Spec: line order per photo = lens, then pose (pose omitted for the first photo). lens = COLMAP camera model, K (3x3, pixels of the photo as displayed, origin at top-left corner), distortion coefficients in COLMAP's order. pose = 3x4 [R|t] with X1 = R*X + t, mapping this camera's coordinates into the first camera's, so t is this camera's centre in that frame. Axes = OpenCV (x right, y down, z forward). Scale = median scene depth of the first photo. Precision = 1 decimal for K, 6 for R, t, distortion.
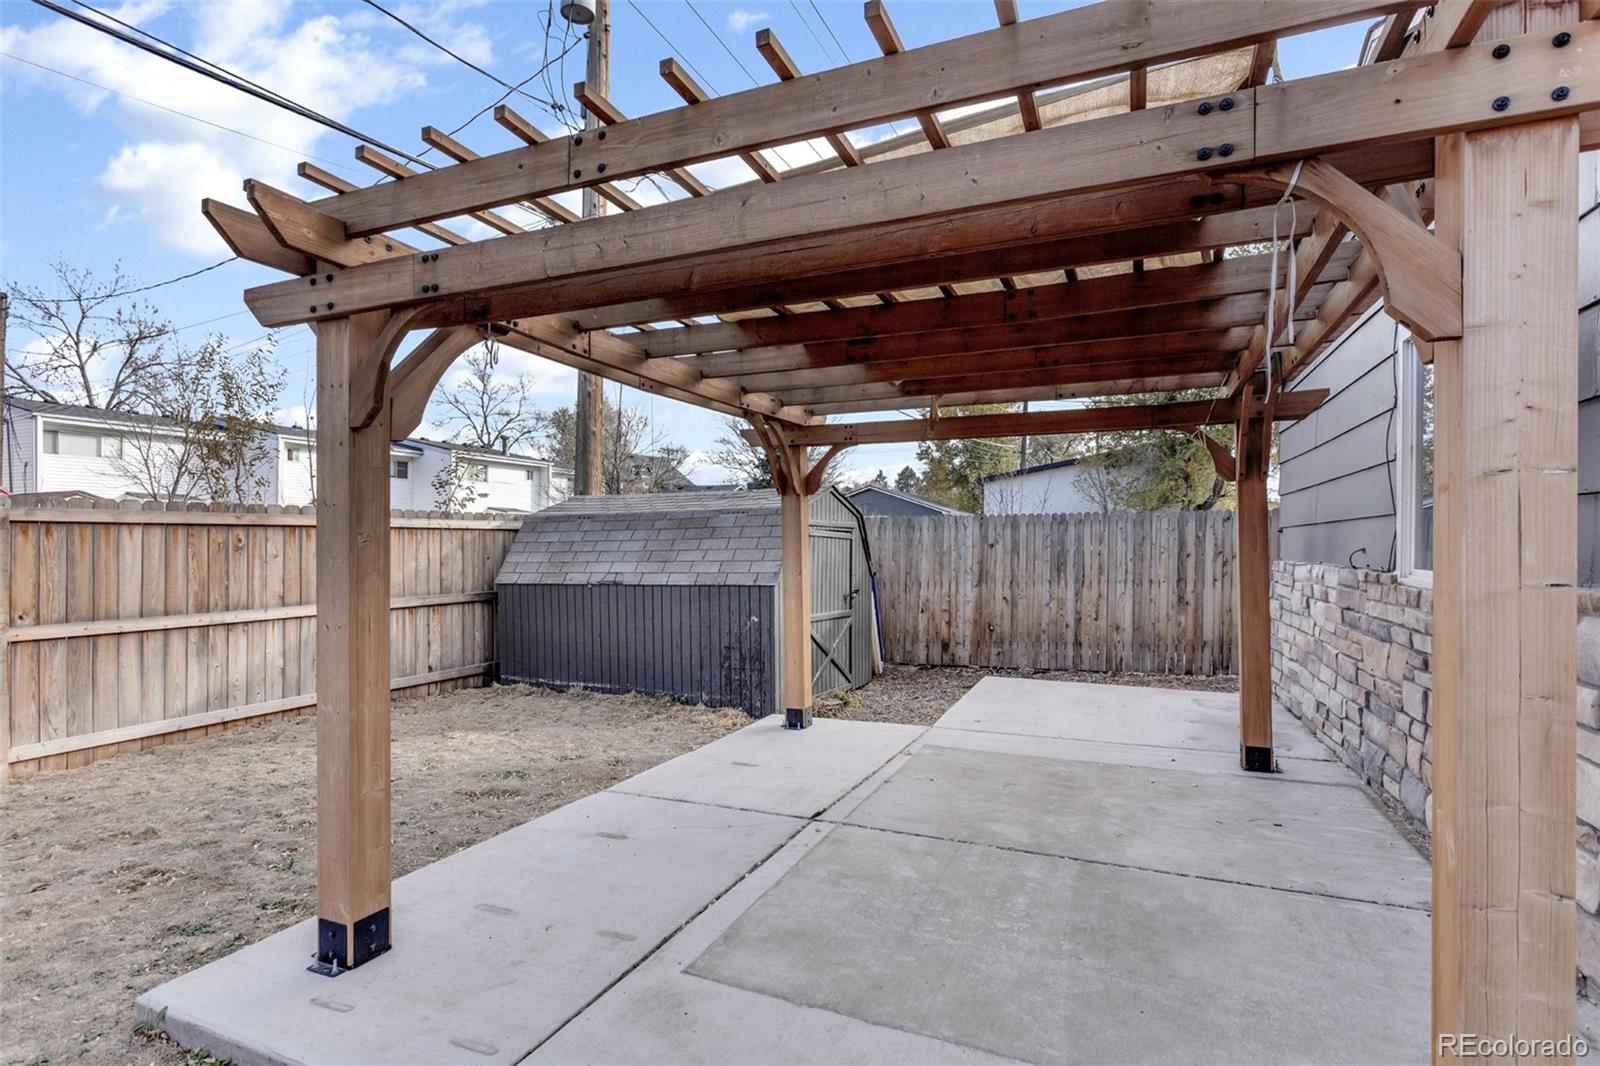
lens RADIAL K [[810.6, 0, 800.0], [0, 810.6, 538.0], [0, 0, 1]] dist [0.000529, 0.000346]
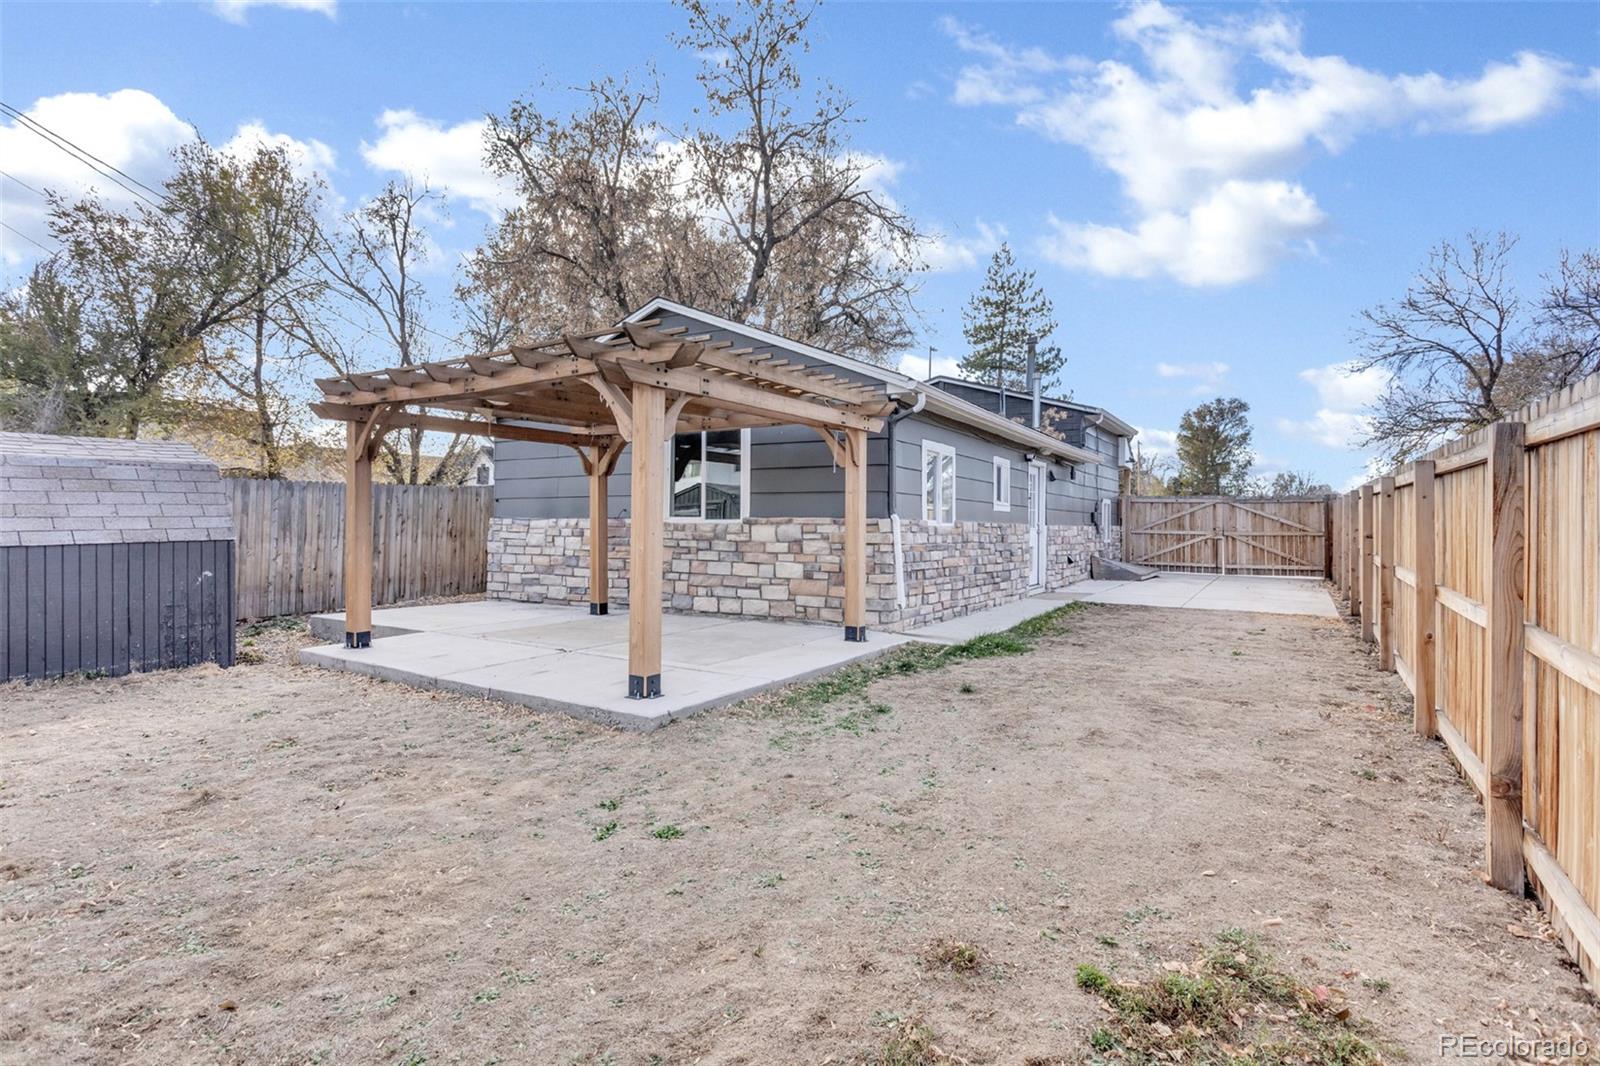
lens RADIAL K [[810.6, 0, 801.0], [0, 810.6, 524.4], [0, 0, 1]] dist [0.000529, 0.000346]
pose [[0.167817, -0.001767, 0.985817, -0.712422], [-0.013373, 0.999902, 0.004069, 0.018650], [-0.985727, -0.013866, 0.167777, 0.079693]]
